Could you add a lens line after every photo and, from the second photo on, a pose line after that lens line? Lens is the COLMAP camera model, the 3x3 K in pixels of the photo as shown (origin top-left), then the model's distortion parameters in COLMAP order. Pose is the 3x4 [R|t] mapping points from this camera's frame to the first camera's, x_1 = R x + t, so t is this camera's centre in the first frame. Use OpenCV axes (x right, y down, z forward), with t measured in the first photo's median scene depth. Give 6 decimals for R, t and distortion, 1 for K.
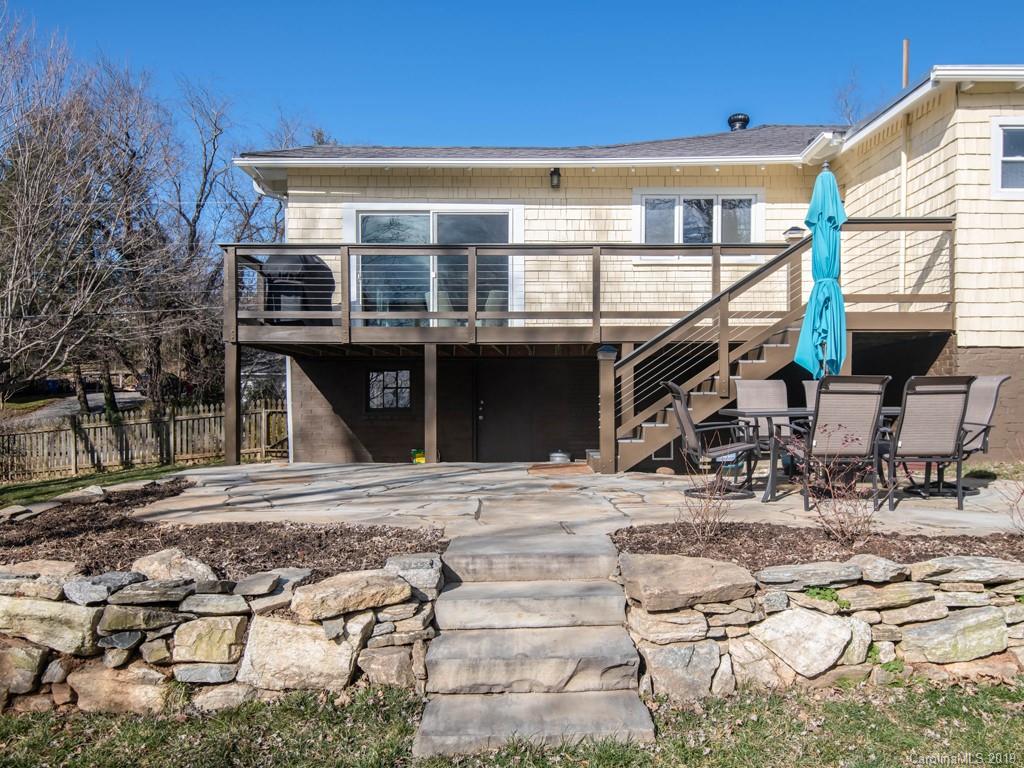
lens RADIAL K [[832.6, 0, 529.5], [0, 832.6, 394.6], [0, 0, 1]] dist [0.006017, -0.002042]
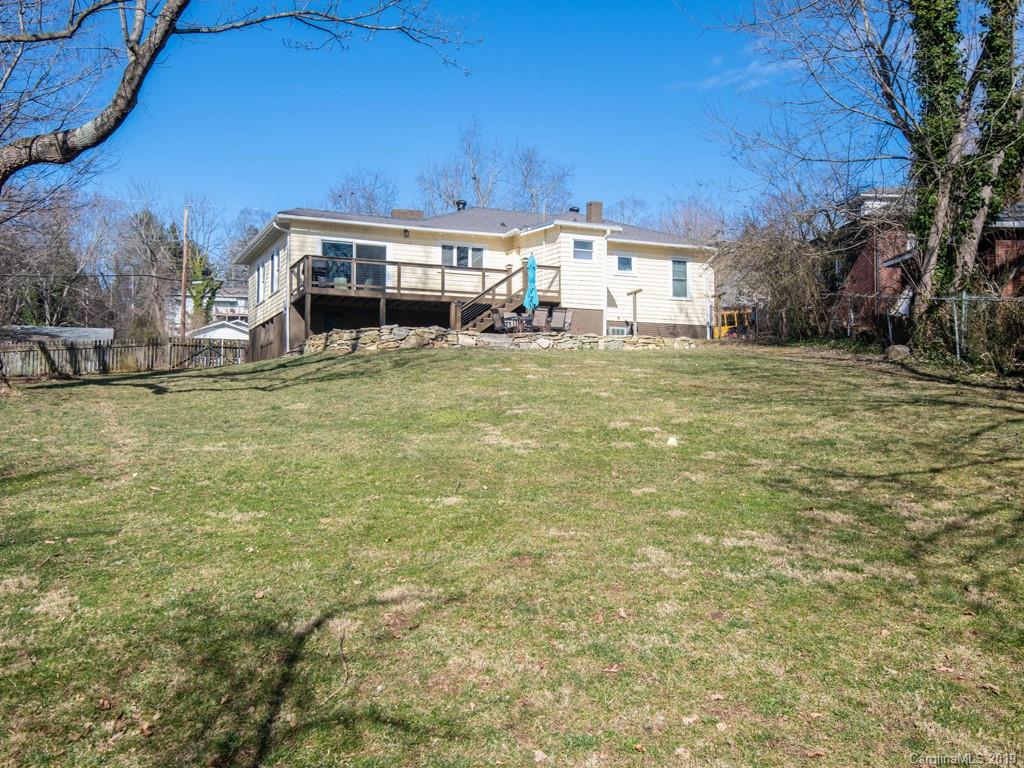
lens RADIAL K [[890.7, 0, 520.3], [0, 890.7, 379.4], [0, 0, 1]] dist [0.011035, 0.003634]
pose [[0.896722, 0.014435, 0.442359, -0.964637], [-0.003966, 0.999690, -0.024581, 0.259217], [-0.442577, 0.020288, 0.896501, -1.691314]]
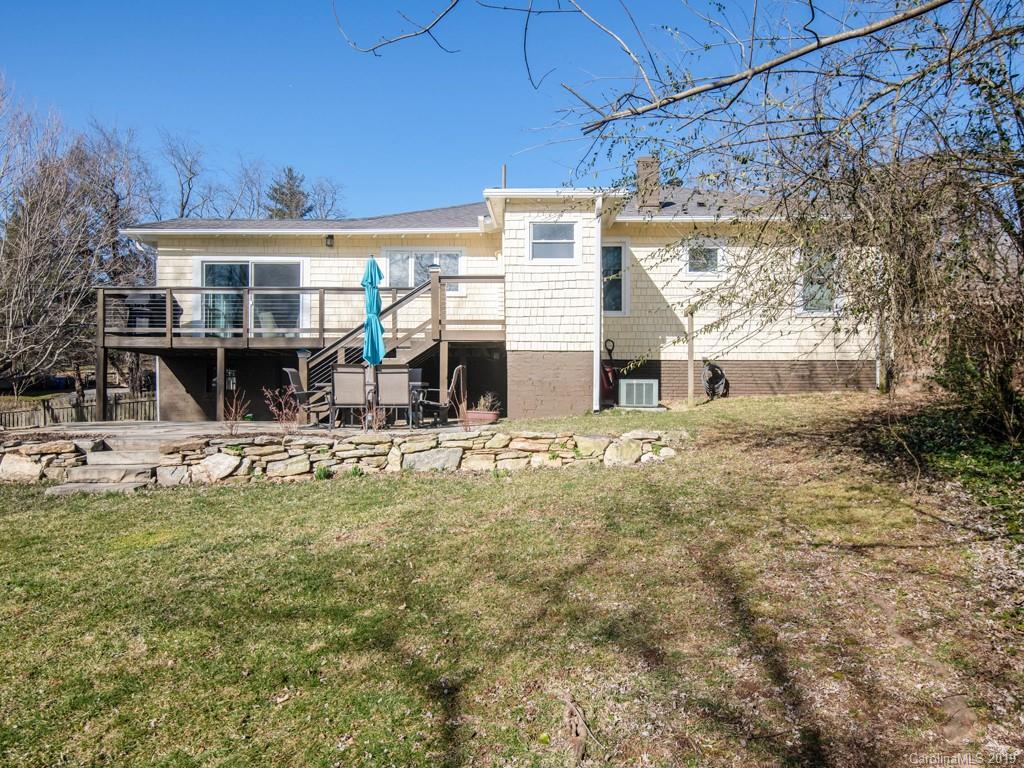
lens RADIAL K [[754.0, 0, 507.3], [0, 754.0, 384.0], [0, 0, 1]] dist [-0.025092, -0.005231]
pose [[0.999995, 0.003150, 0.000761, 0.441509], [-0.003139, 0.999894, -0.014239, 0.028838], [-0.000806, 0.014236, 0.999898, -0.471834]]
